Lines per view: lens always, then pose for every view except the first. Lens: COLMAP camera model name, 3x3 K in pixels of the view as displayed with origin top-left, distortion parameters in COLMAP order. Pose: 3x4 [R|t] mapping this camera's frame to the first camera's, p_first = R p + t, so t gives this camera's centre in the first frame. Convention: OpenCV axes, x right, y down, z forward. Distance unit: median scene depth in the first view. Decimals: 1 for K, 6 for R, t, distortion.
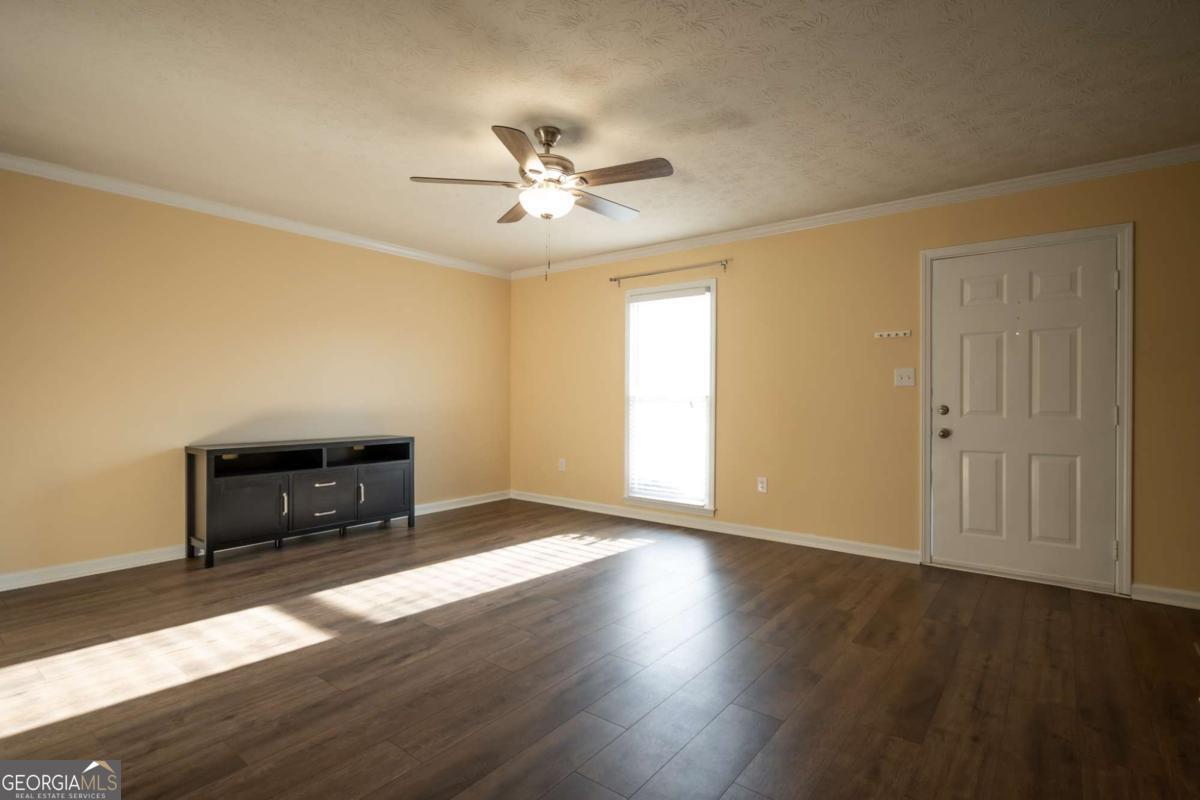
lens RADIAL K [[579.8, 0, 599.4], [0, 579.8, 402.0], [0, 0, 1]] dist [0.001701, -0.000775]
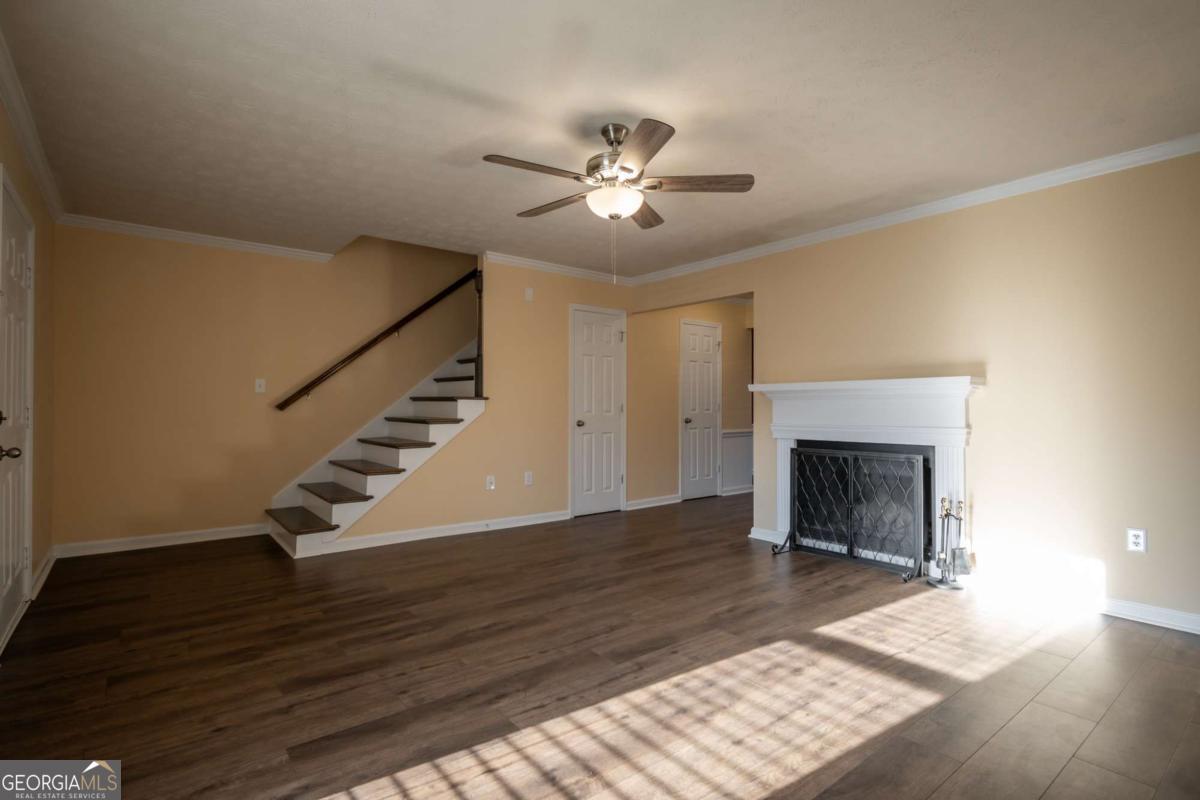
lens RADIAL K [[579.8, 0, 595.6], [0, 579.8, 392.0], [0, 0, 1]] dist [0.001701, -0.000775]
pose [[-0.972970, -0.001684, 0.230927, -0.233882], [-0.005456, 0.999862, -0.015696, -0.009435], [-0.230868, -0.016532, -0.972845, 1.591513]]
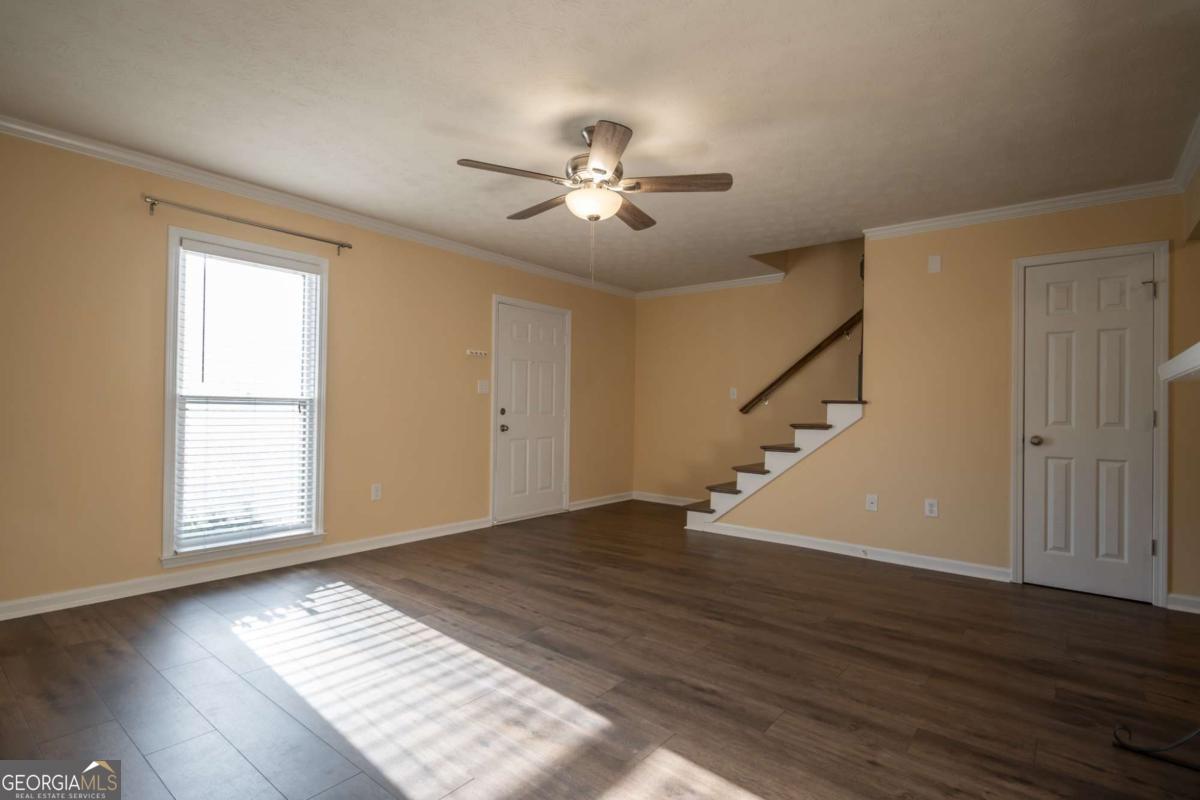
lens RADIAL K [[579.8, 0, 606.3], [0, 579.8, 400.0], [0, 0, 1]] dist [0.001701, -0.000775]
pose [[0.003490, 0.006275, 0.999974, -0.867077], [-0.008559, 0.999944, -0.006245, -0.007573], [-0.999957, -0.008537, 0.003543, 0.794746]]
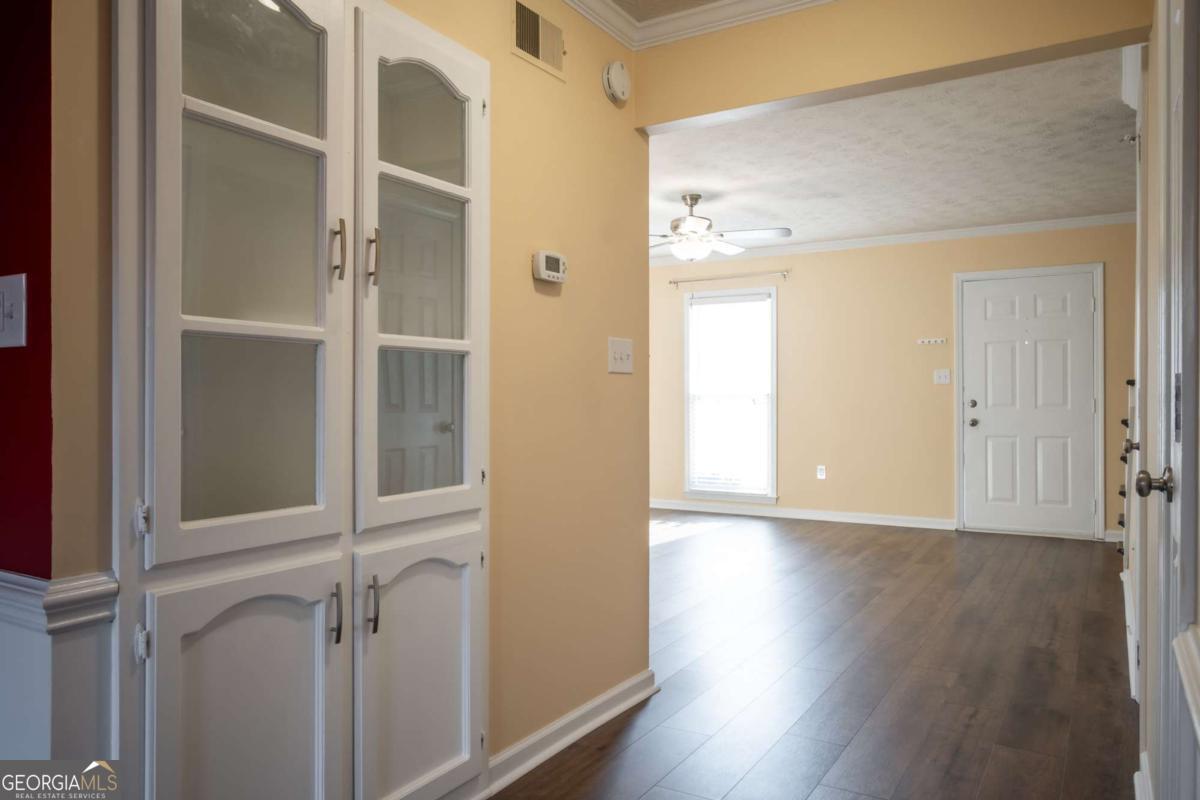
lens RADIAL K [[840.1, 0, 601.7], [0, 840.1, 403.2], [0, 0, 1]] dist [0.000351, 0.003921]
pose [[0.992584, -0.010549, 0.121101, -0.433604], [0.010248, 0.999943, 0.003115, -0.000423], [-0.121127, -0.001851, 0.992635, -0.724314]]
